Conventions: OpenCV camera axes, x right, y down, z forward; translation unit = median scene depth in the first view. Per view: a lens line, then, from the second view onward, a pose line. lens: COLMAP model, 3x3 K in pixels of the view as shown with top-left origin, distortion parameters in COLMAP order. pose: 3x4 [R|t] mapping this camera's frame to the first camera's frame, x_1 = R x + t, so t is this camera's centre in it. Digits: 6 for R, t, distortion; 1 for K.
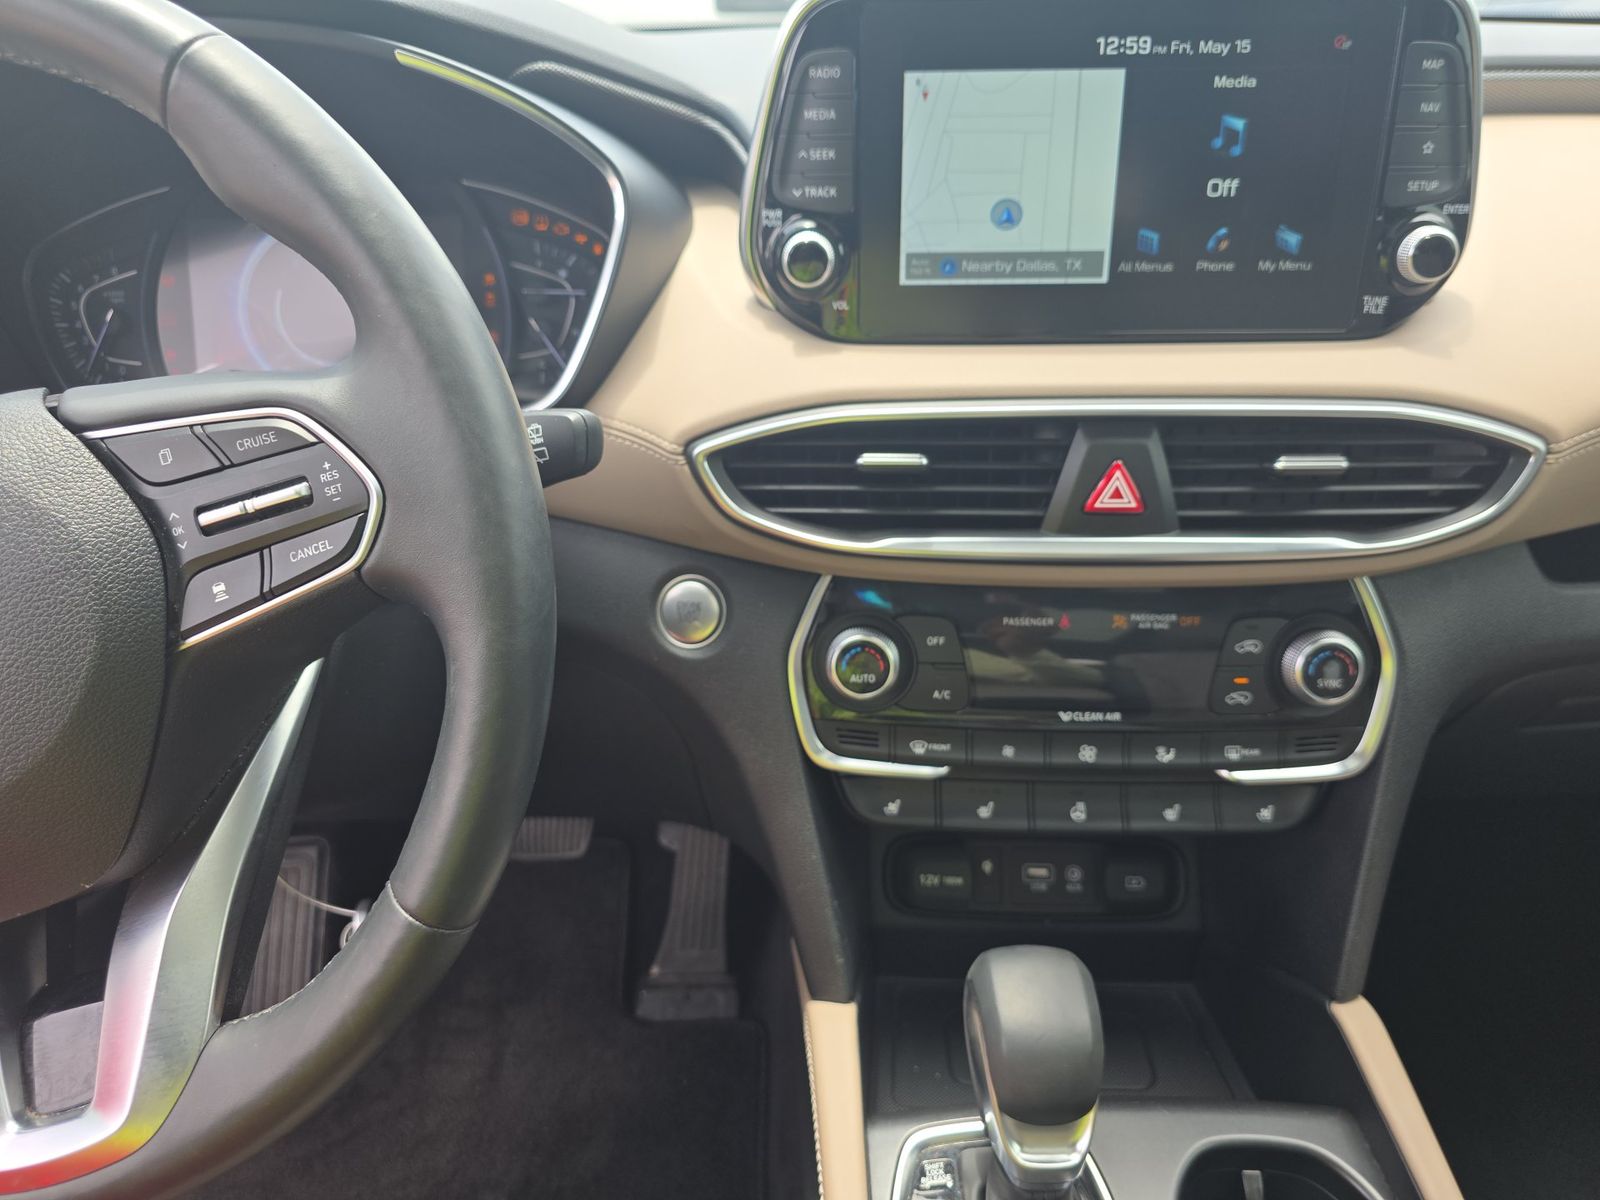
lens RADIAL K [[1077.3, 0, 795.2], [0, 1077.3, 611.7], [0, 0, 1]] dist [0.024178, -0.031954]
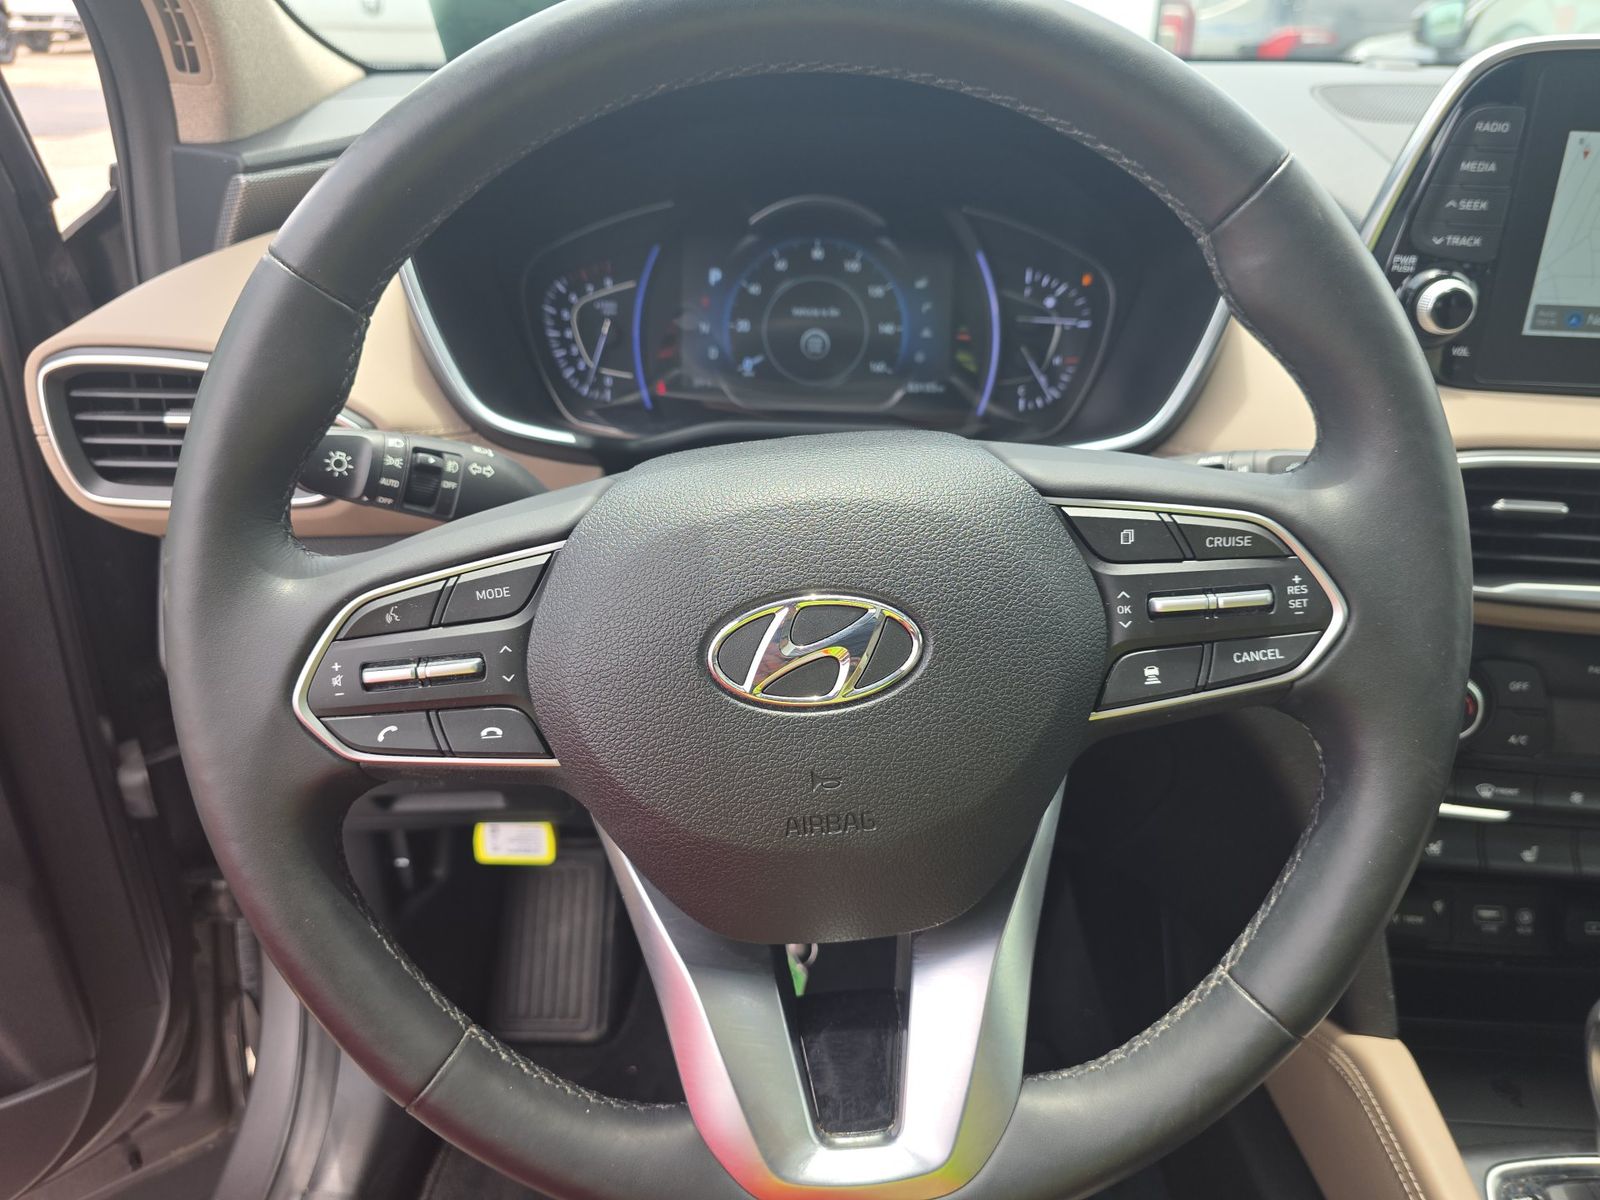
lens RADIAL K [[1077.3, 0, 794.6], [0, 1077.3, 609.2], [0, 0, 1]] dist [0.024178, -0.031954]
pose [[0.999135, 0.035978, 0.020838, -0.556320], [-0.035702, 0.999272, -0.013475, -0.006794], [-0.021307, 0.012720, 0.999692, 0.003042]]
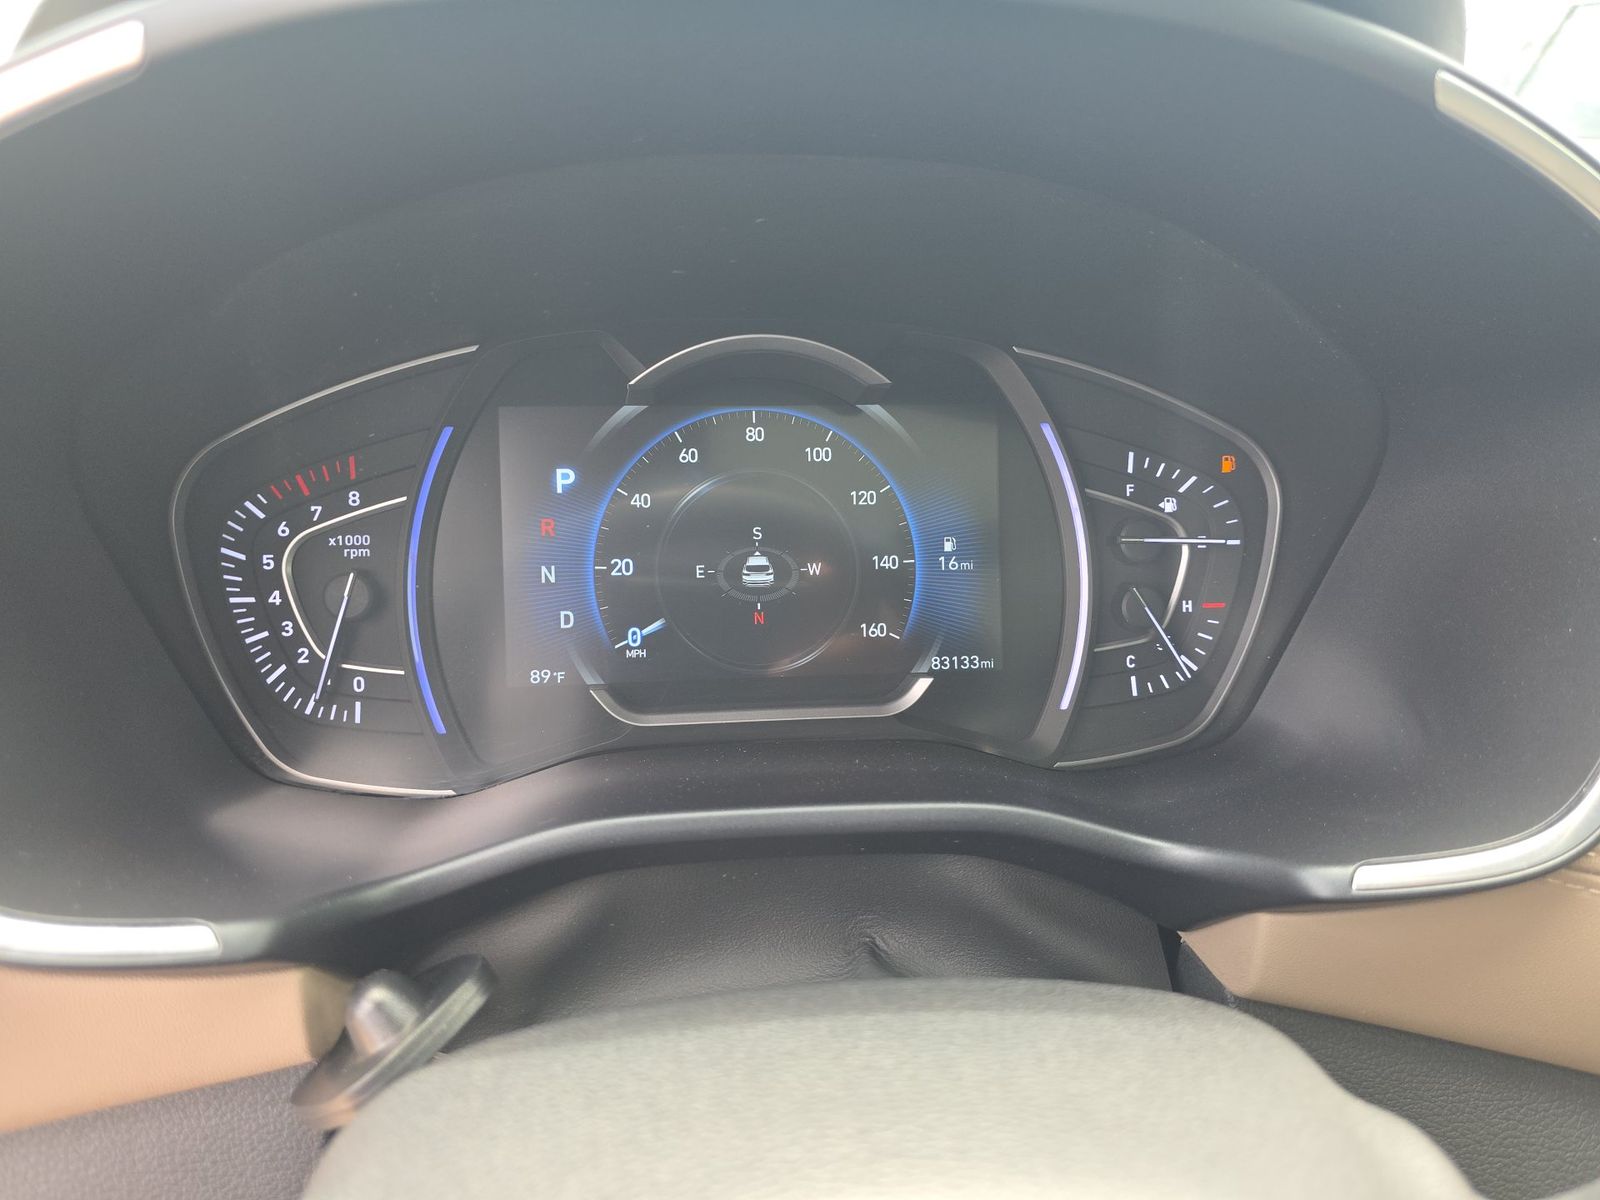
lens RADIAL K [[1077.3, 0, 796.3], [0, 1077.3, 605.1], [0, 0, 1]] dist [0.024178, -0.031954]
pose [[0.993266, -0.003581, 0.115802, -0.571030], [0.021671, 0.987624, -0.155336, -0.213354], [-0.113813, 0.156800, 0.981051, 0.567549]]
